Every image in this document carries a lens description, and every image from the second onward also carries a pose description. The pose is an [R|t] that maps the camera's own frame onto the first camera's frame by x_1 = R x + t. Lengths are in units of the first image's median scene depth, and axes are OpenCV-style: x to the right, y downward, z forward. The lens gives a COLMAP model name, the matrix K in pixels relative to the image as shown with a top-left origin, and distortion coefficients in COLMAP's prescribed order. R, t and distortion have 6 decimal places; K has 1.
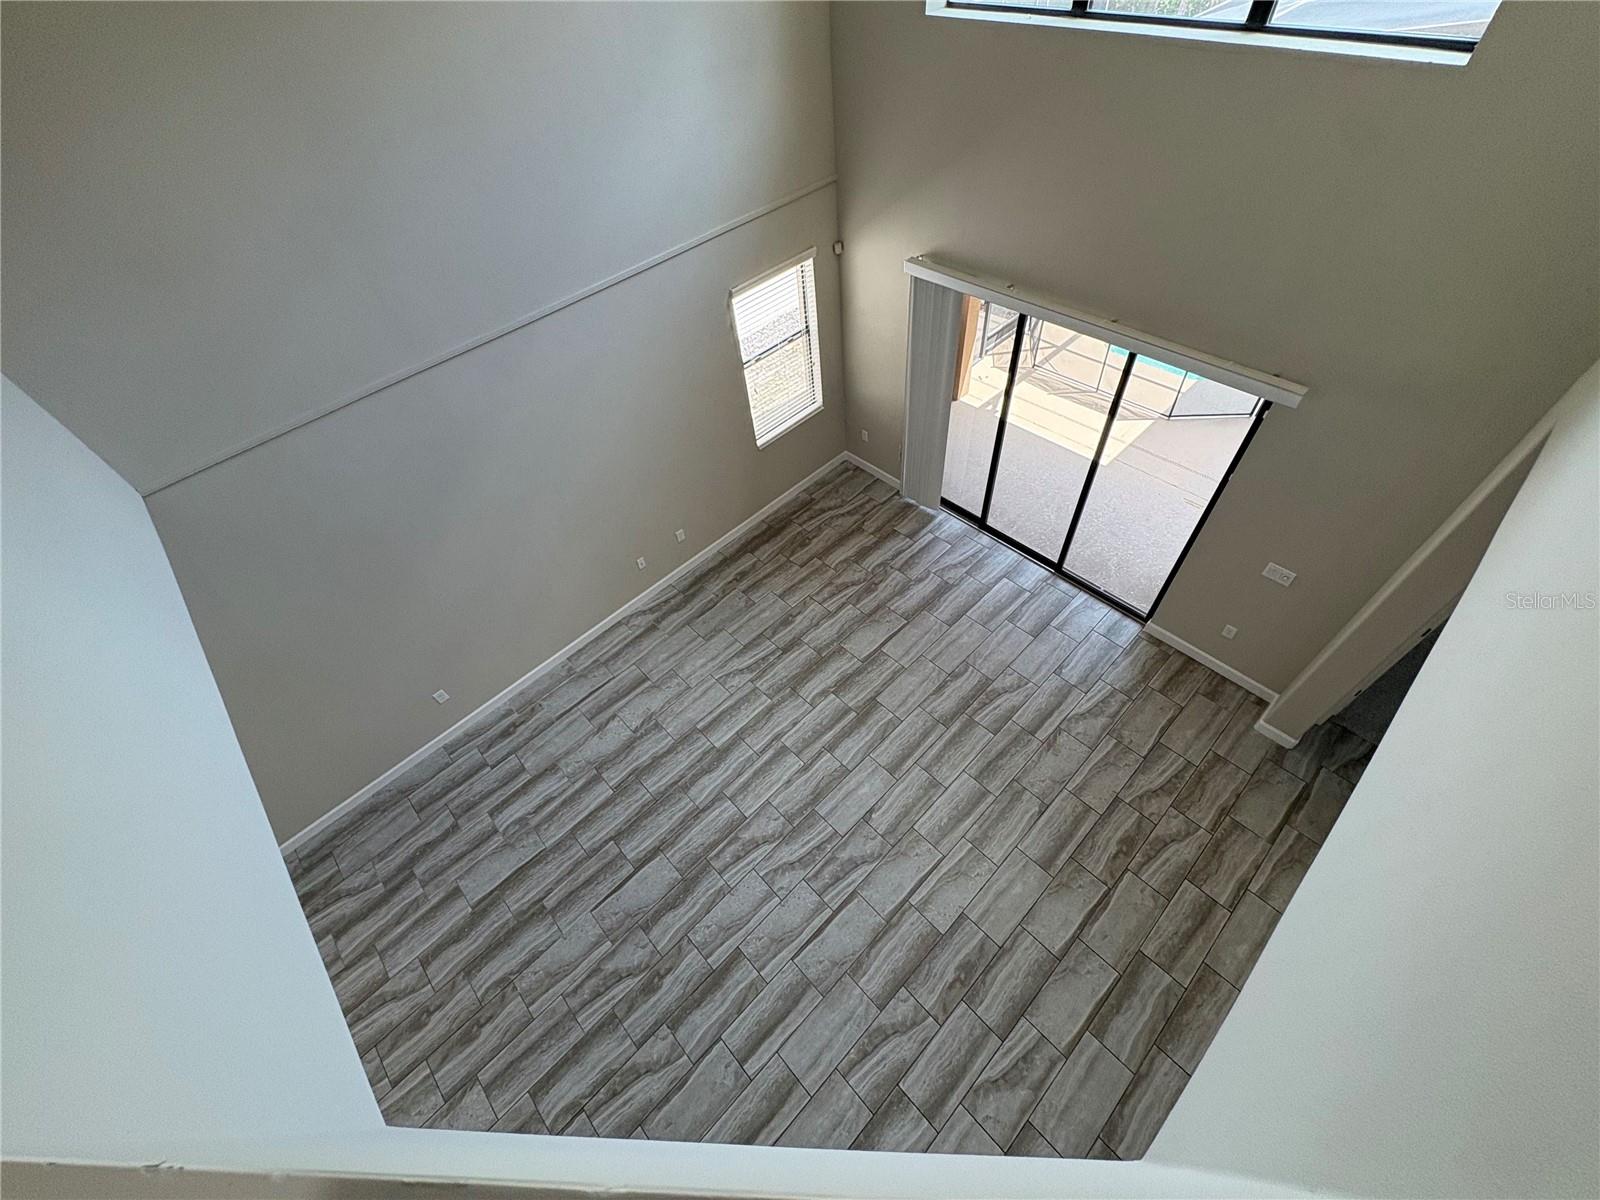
lens RADIAL K [[639.7, 0, 800.3], [0, 639.7, 598.7], [0, 0, 1]] dist [-0.000113, 0.000384]
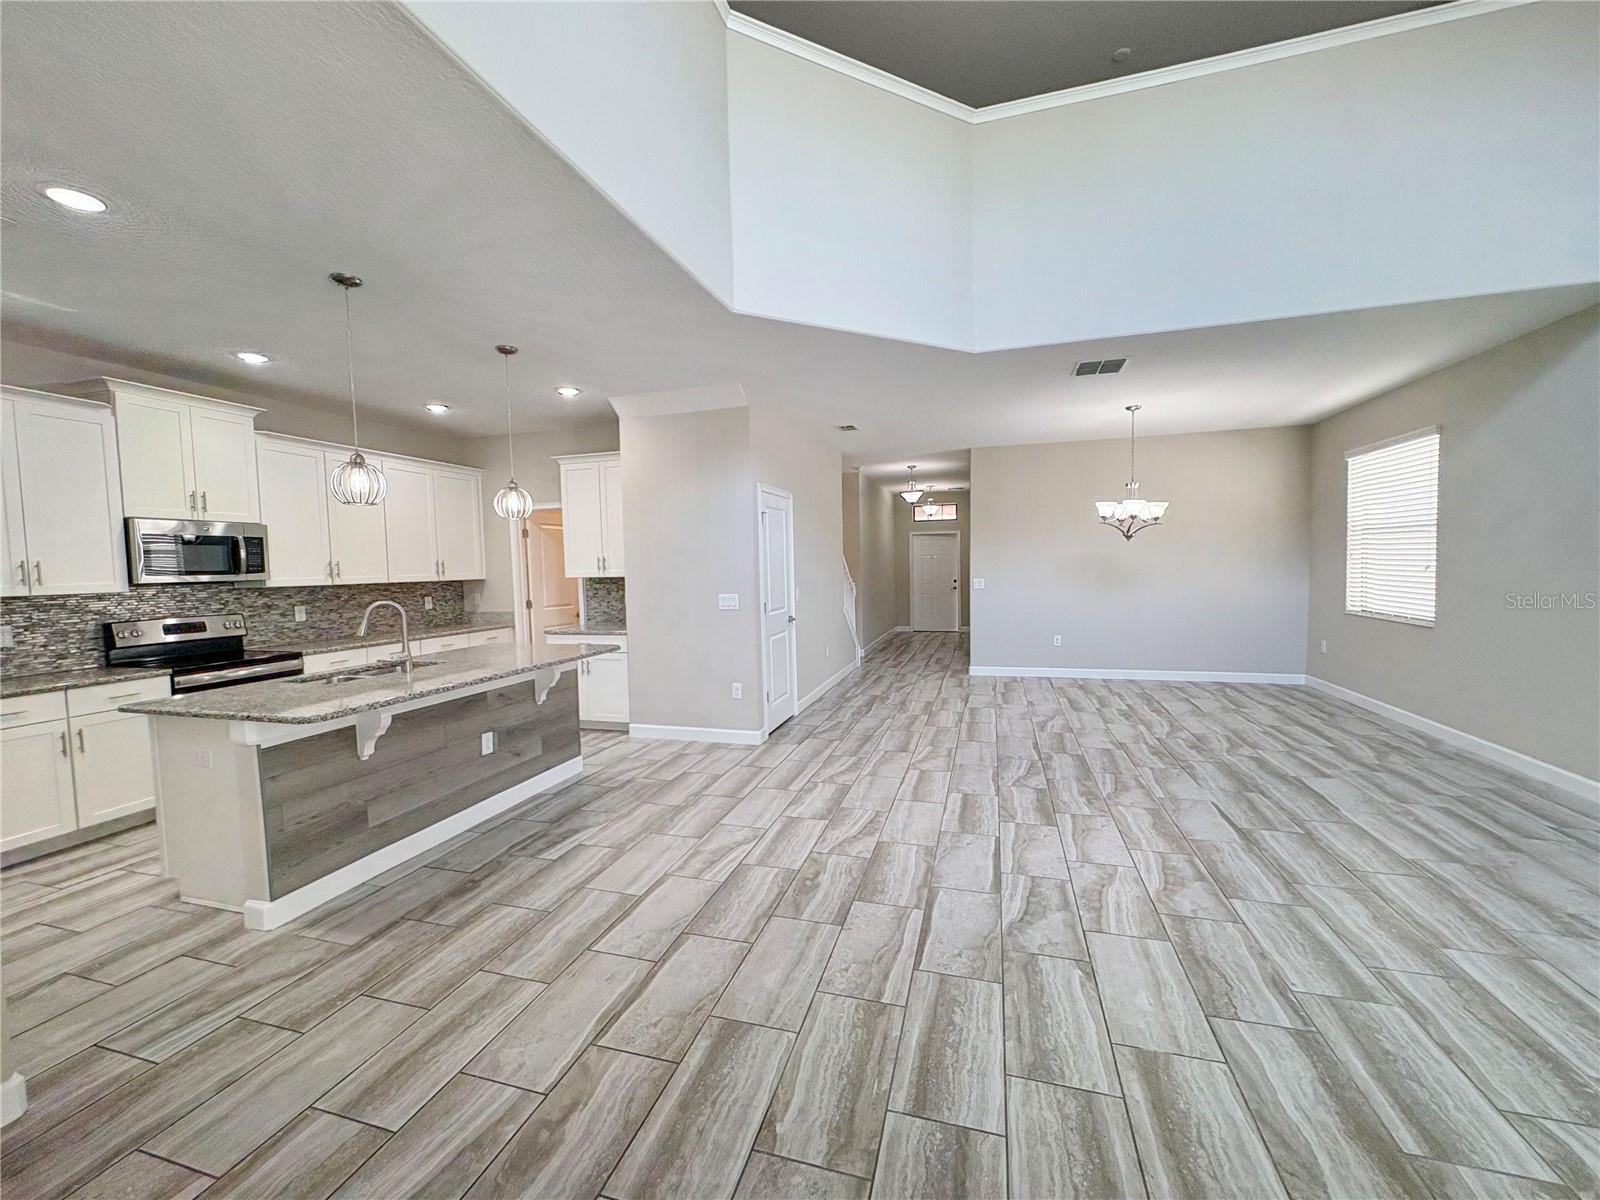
lens RADIAL K [[639.7, 0, 799.8], [0, 639.7, 599.9], [0, 0, 1]] dist [-0.000113, 0.000384]
pose [[-0.864659, 0.132585, -0.484548, 0.489806], [-0.321426, 0.595253, 0.736451, -0.107825], [0.386071, 0.792525, -0.472074, 0.933033]]
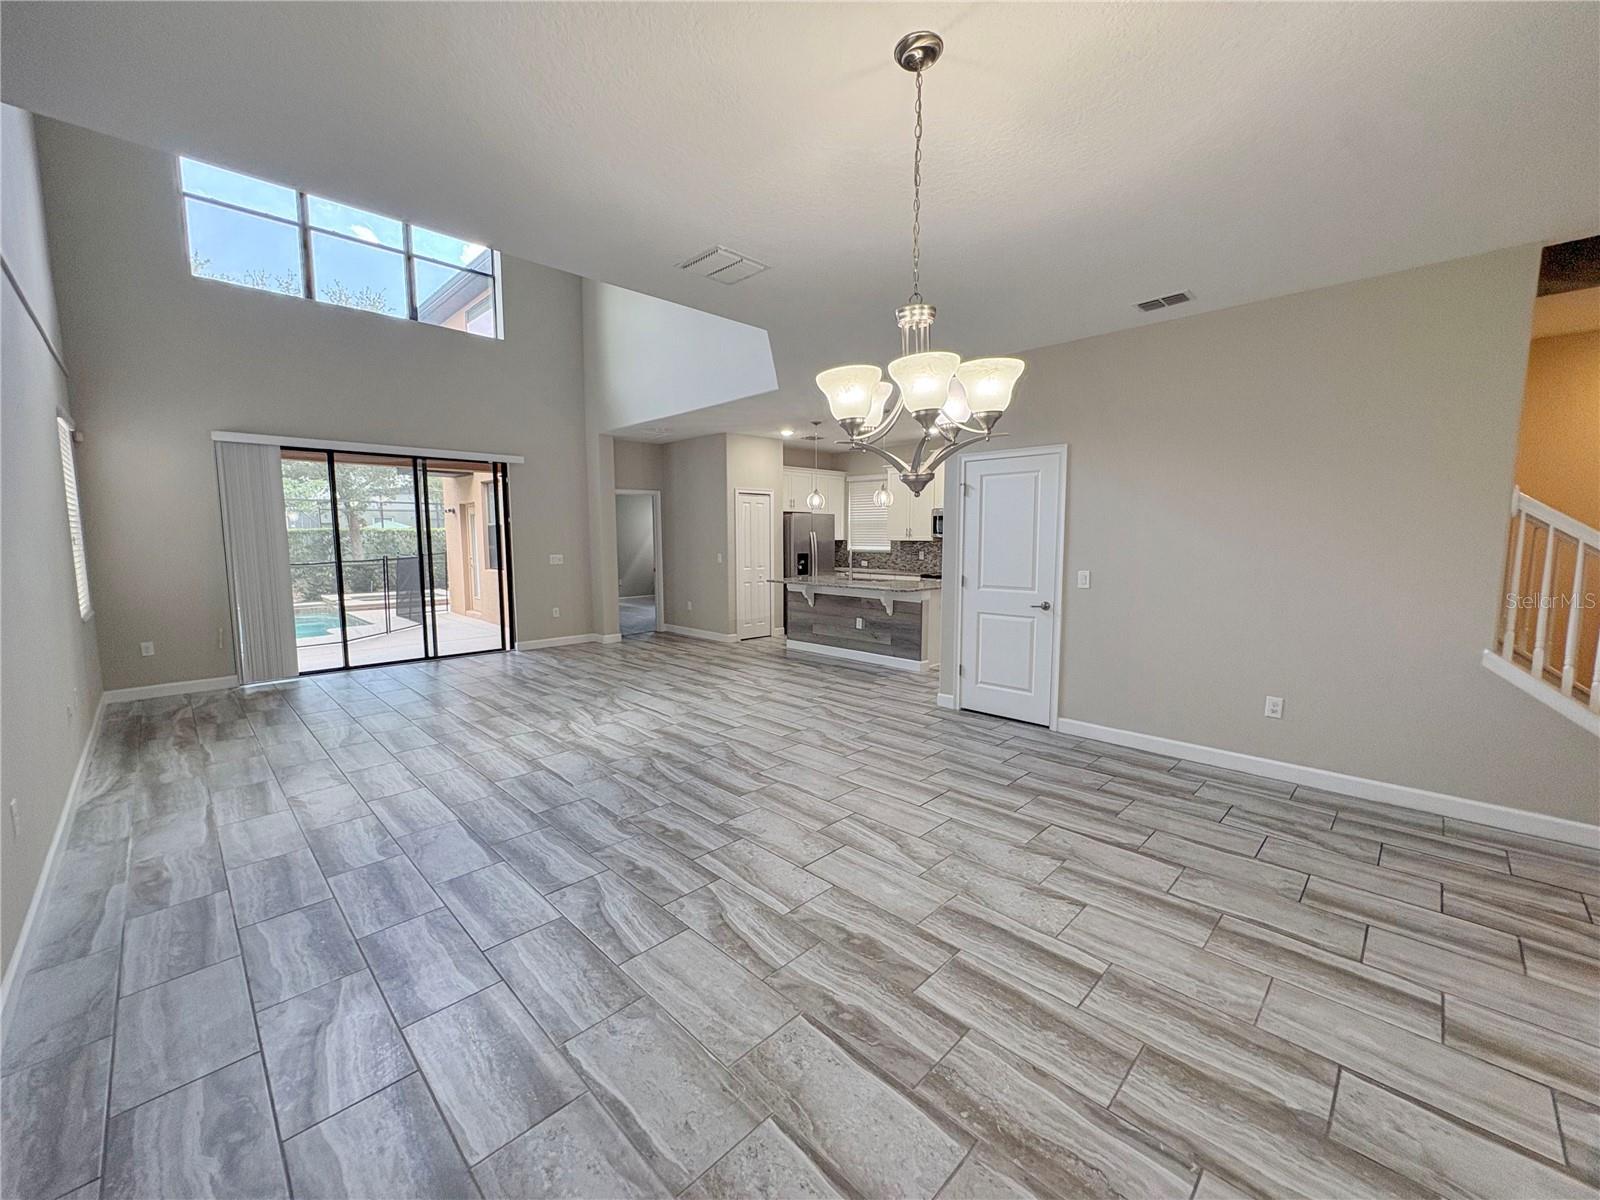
lens RADIAL K [[639.7, 0, 800.7], [0, 639.7, 598.9], [0, 0, 1]] dist [-0.000113, 0.000384]
pose [[-0.022405, -0.016524, 0.999612, -1.121109], [0.778779, 0.626681, 0.027815, 0.520692], [-0.626898, 0.779101, -0.001172, 0.591069]]
